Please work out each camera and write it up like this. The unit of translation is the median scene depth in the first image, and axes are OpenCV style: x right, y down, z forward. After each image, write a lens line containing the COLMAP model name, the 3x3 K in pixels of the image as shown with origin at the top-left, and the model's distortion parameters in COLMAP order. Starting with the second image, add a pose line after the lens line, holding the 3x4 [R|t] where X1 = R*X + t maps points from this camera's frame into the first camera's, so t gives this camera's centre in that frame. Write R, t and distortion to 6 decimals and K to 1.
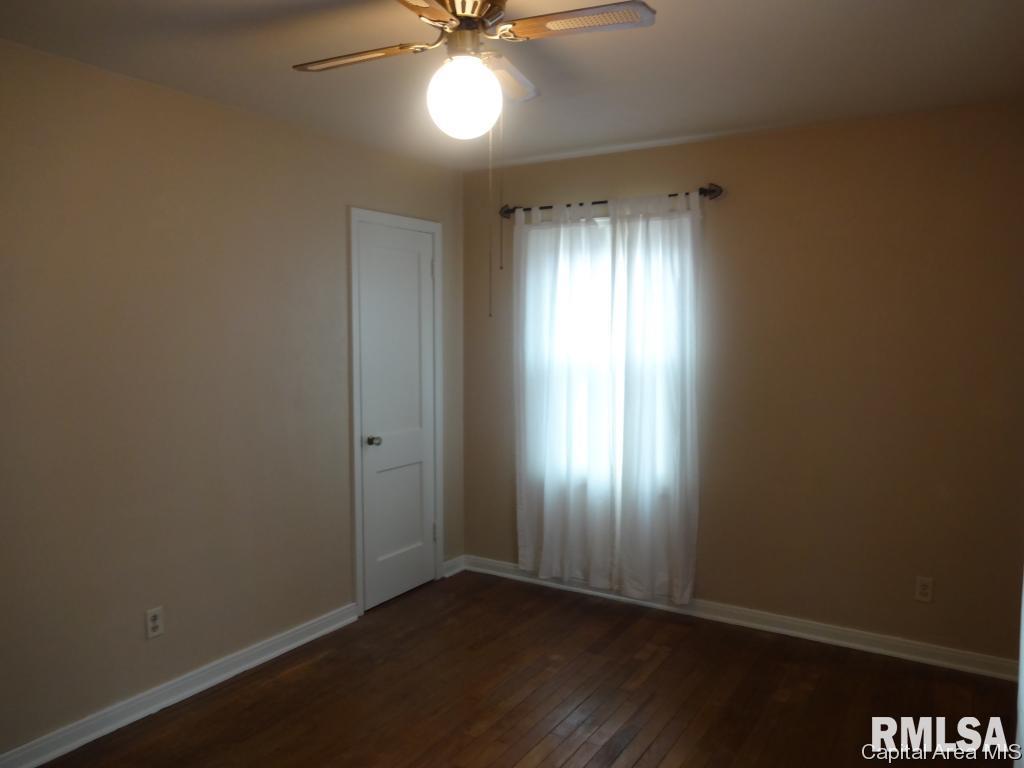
lens RADIAL K [[753.2, 0, 512.0], [0, 753.2, 384.0], [0, 0, 1]] dist [-0.004904, 0.004955]
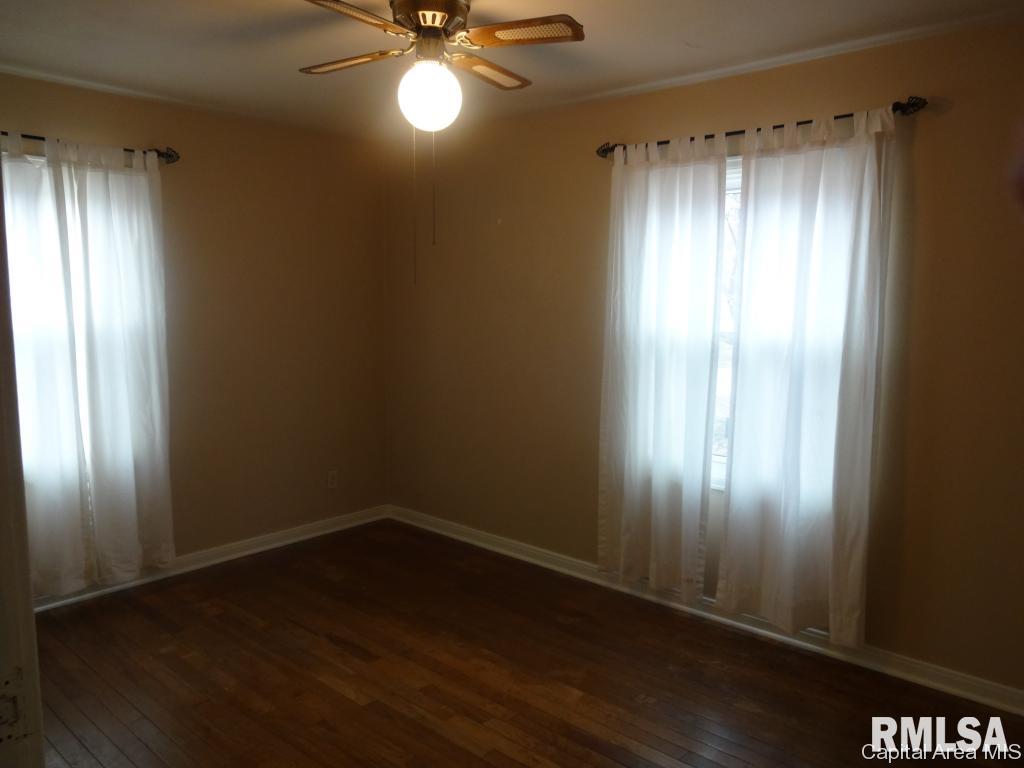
lens RADIAL K [[785.7, 0, 512.0], [0, 785.7, 384.0], [0, 0, 1]] dist [0.065677, 0.000466]
pose [[0.189447, -0.124032, 0.974026, -0.713894], [0.054046, 0.991803, 0.115784, -0.050288], [-0.980402, 0.030707, 0.194598, 0.342491]]
